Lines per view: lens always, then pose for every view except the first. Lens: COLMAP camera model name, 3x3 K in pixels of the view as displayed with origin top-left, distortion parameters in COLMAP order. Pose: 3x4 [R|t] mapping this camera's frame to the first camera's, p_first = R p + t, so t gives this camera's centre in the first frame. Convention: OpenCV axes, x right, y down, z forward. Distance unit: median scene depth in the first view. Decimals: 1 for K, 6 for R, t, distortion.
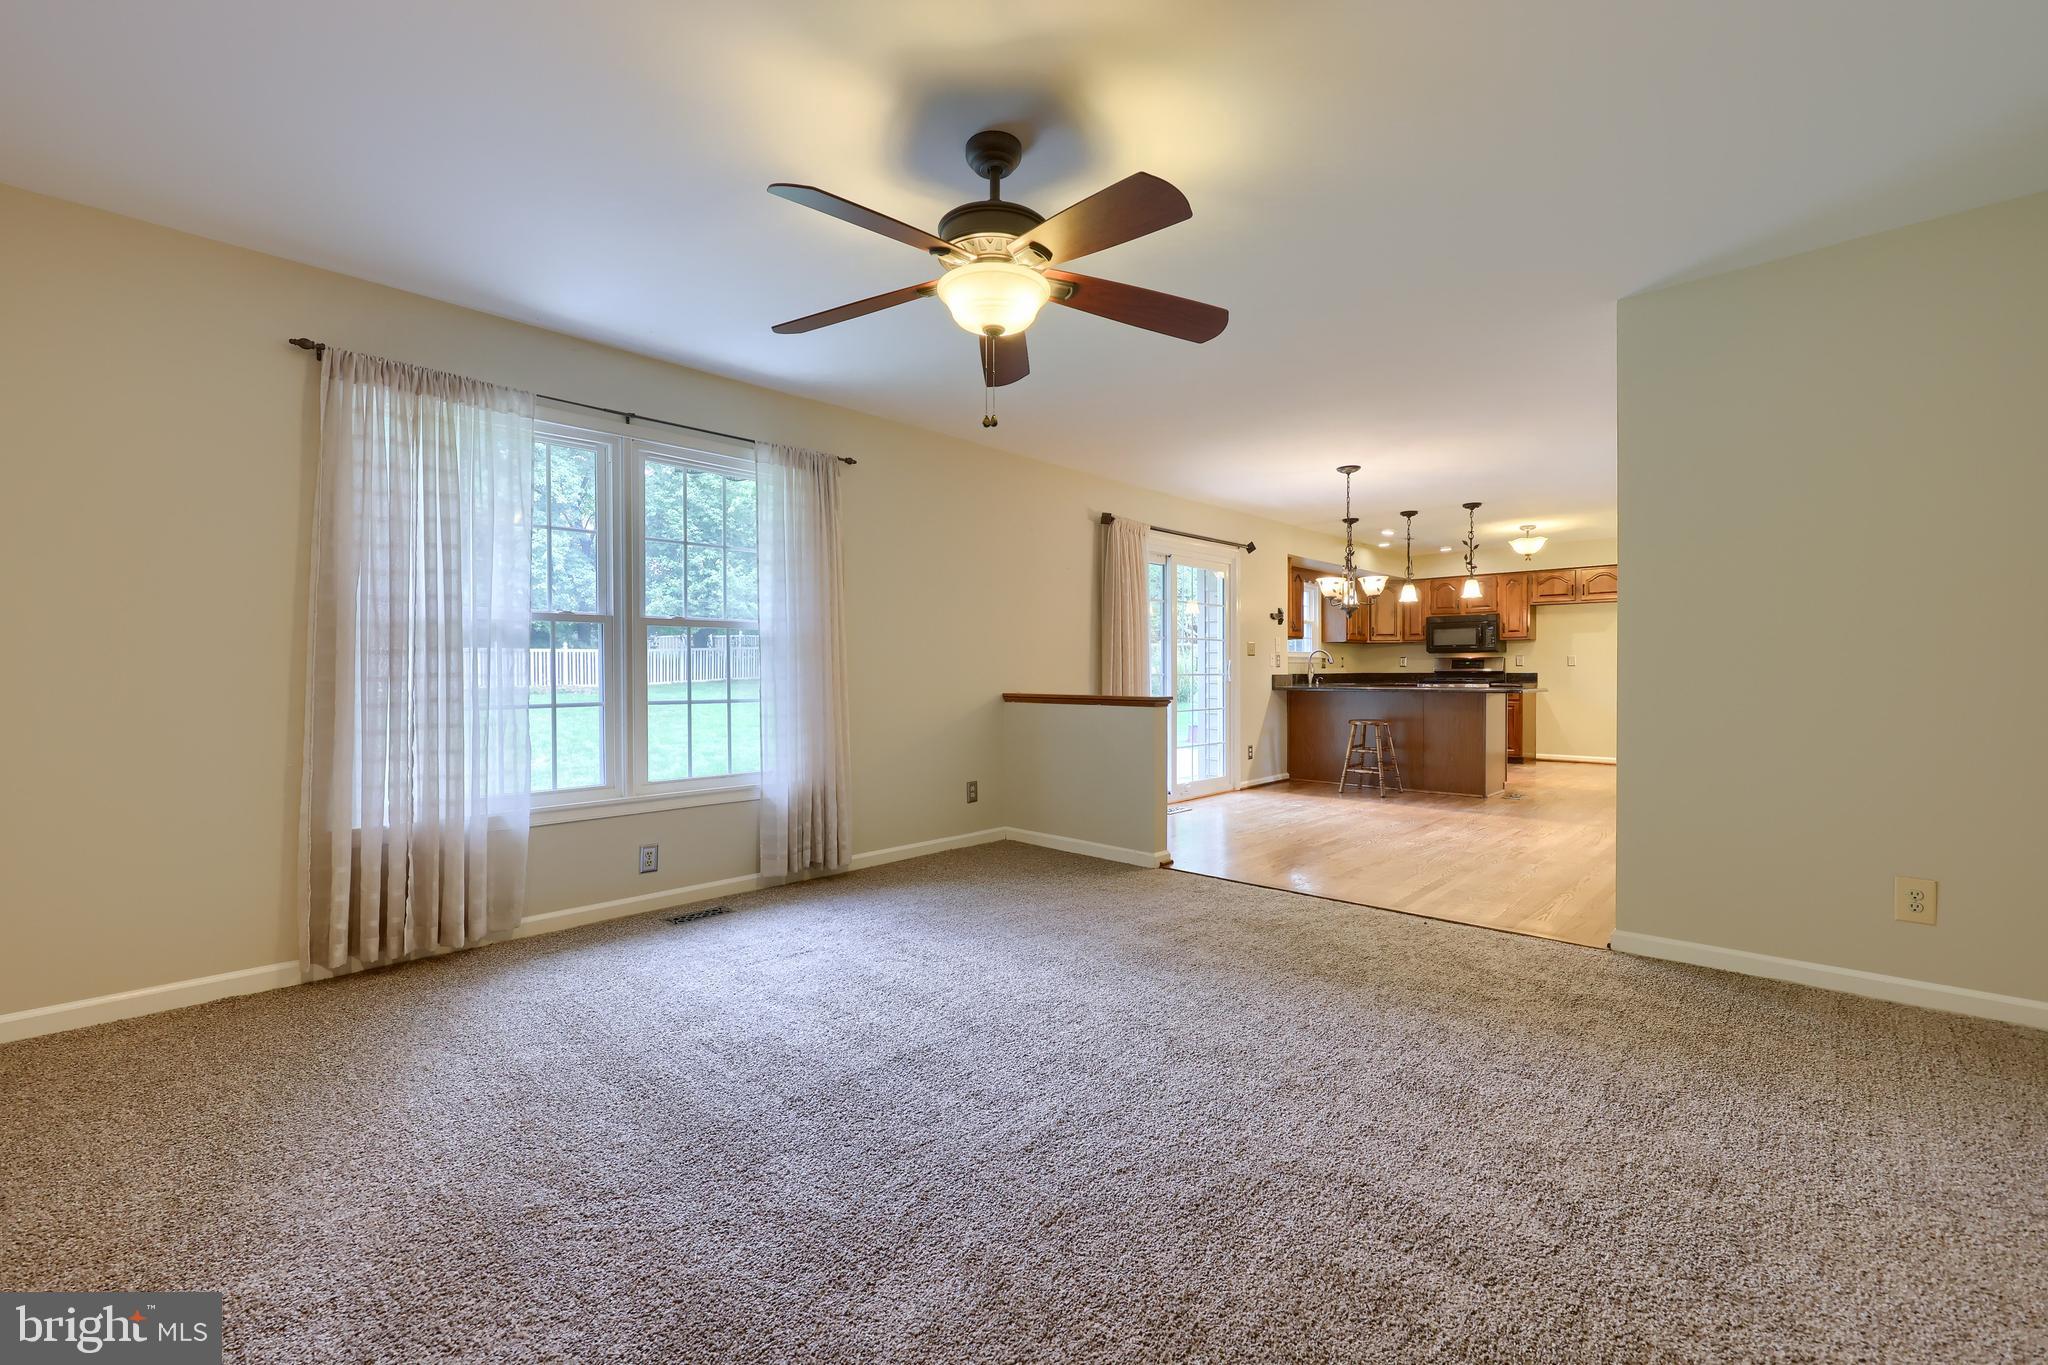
lens RADIAL K [[837.0, 0, 1016.2], [0, 837.0, 691.8], [0, 0, 1]] dist [-0.002079, 0.004948]
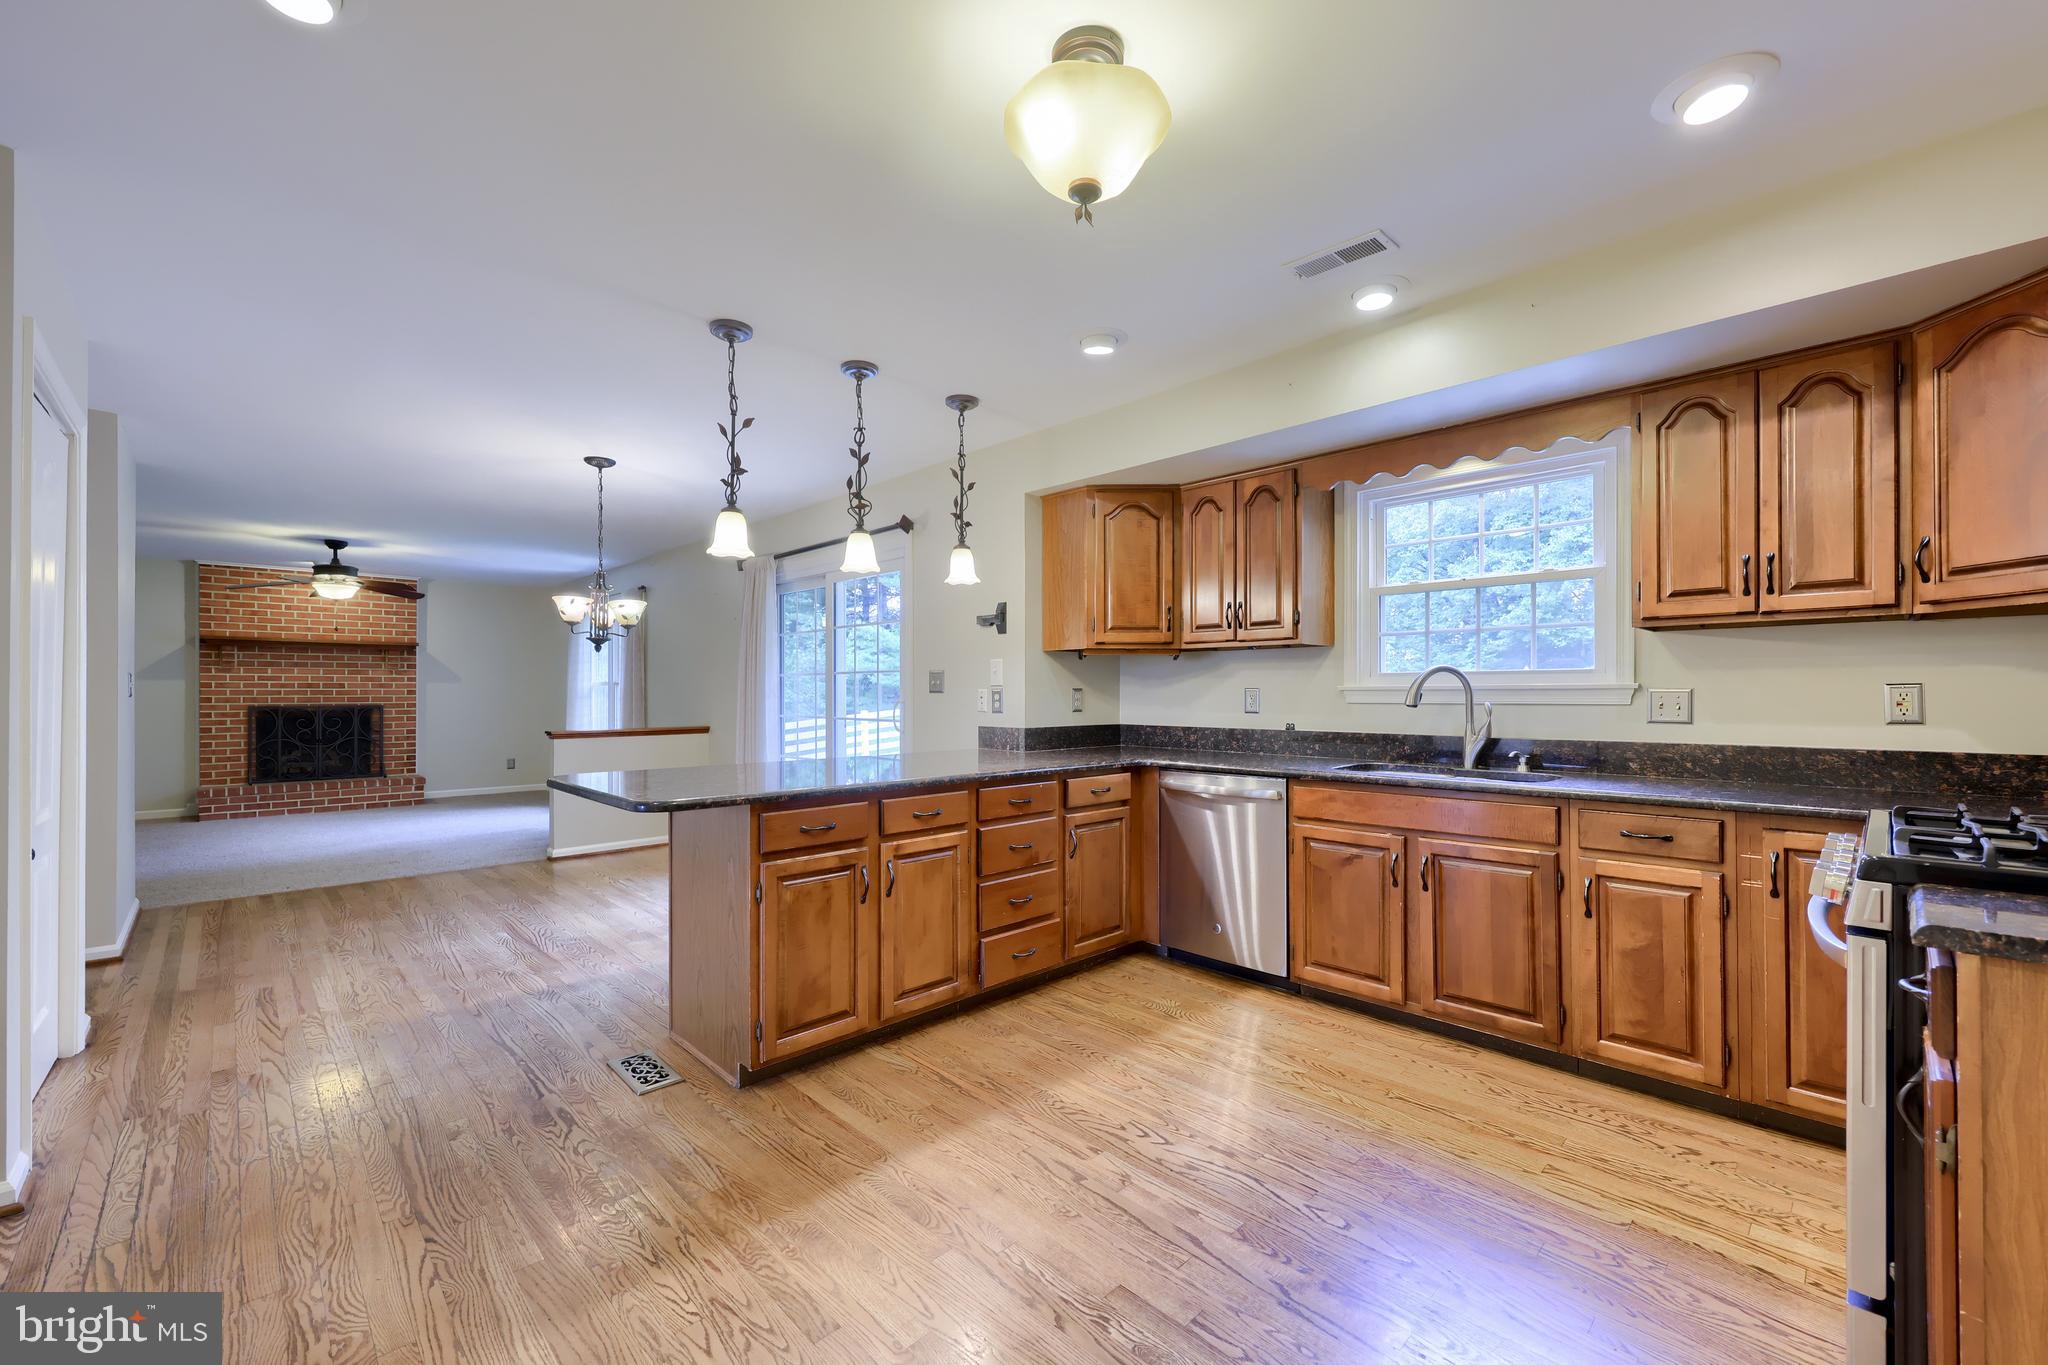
lens RADIAL K [[852.9, 0, 1031.8], [0, 852.9, 687.6], [0, 0, 1]] dist [0.002723, -0.000312]
pose [[-0.026643, -0.004041, -0.999637, 0.682478], [-0.024984, 0.999682, -0.003375, -0.035254], [0.999333, 0.024885, -0.026735, 0.828944]]
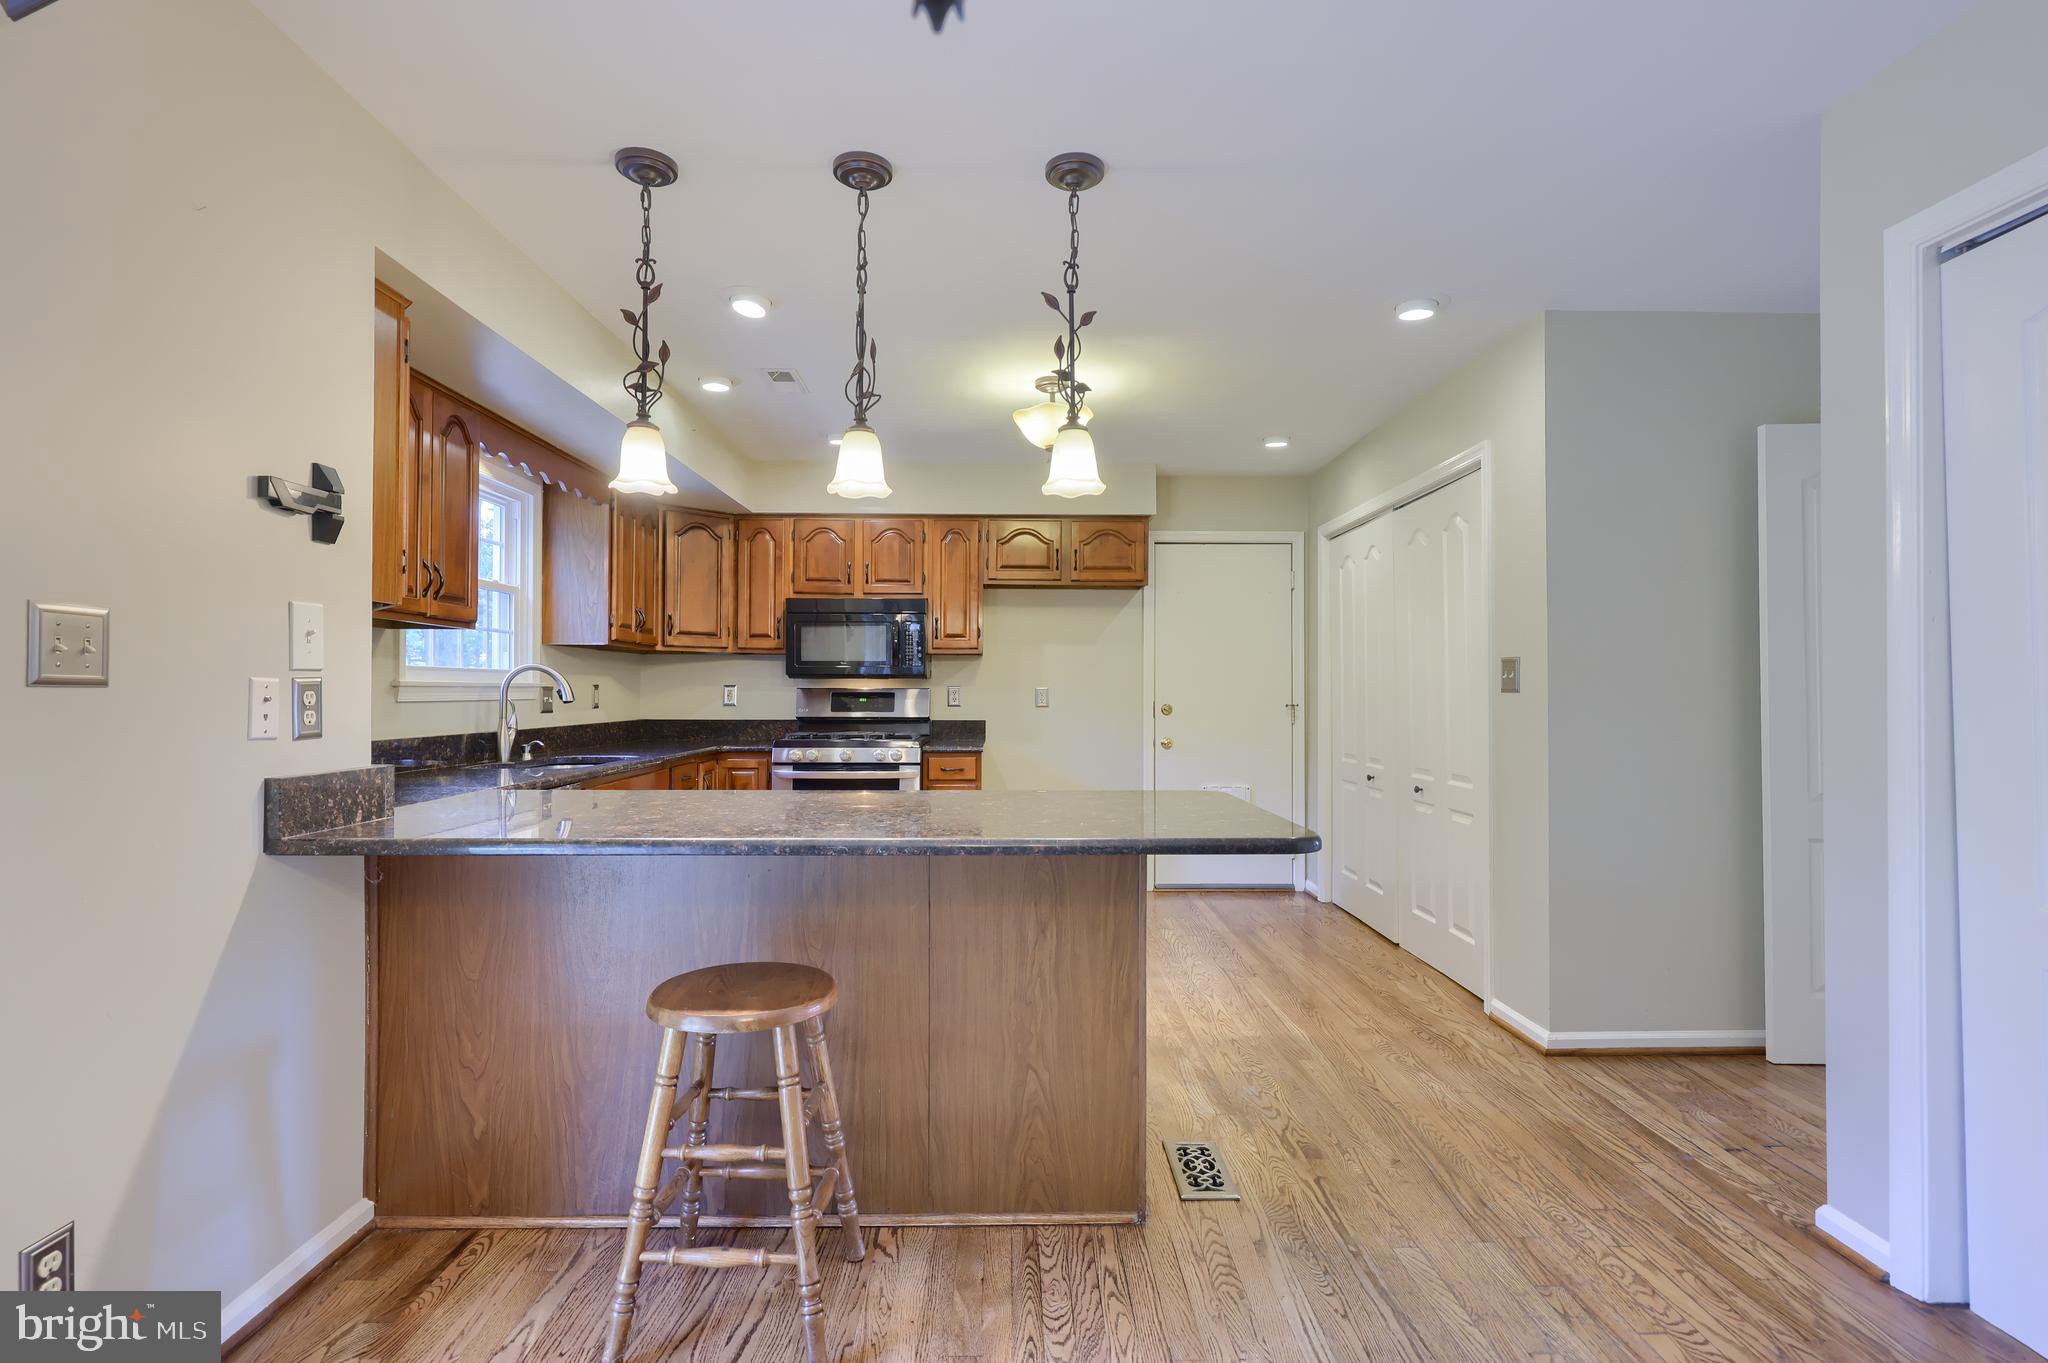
lens RADIAL K [[960.7, 0, 1023.6], [0, 960.7, 691.4], [0, 0, 1]] dist [-0.002435, -0.000088]
pose [[0.698278, 0.005777, 0.715803, 0.215945], [0.014232, 0.999658, -0.021952, -0.026590], [-0.715685, 0.025516, 0.697957, 0.566028]]
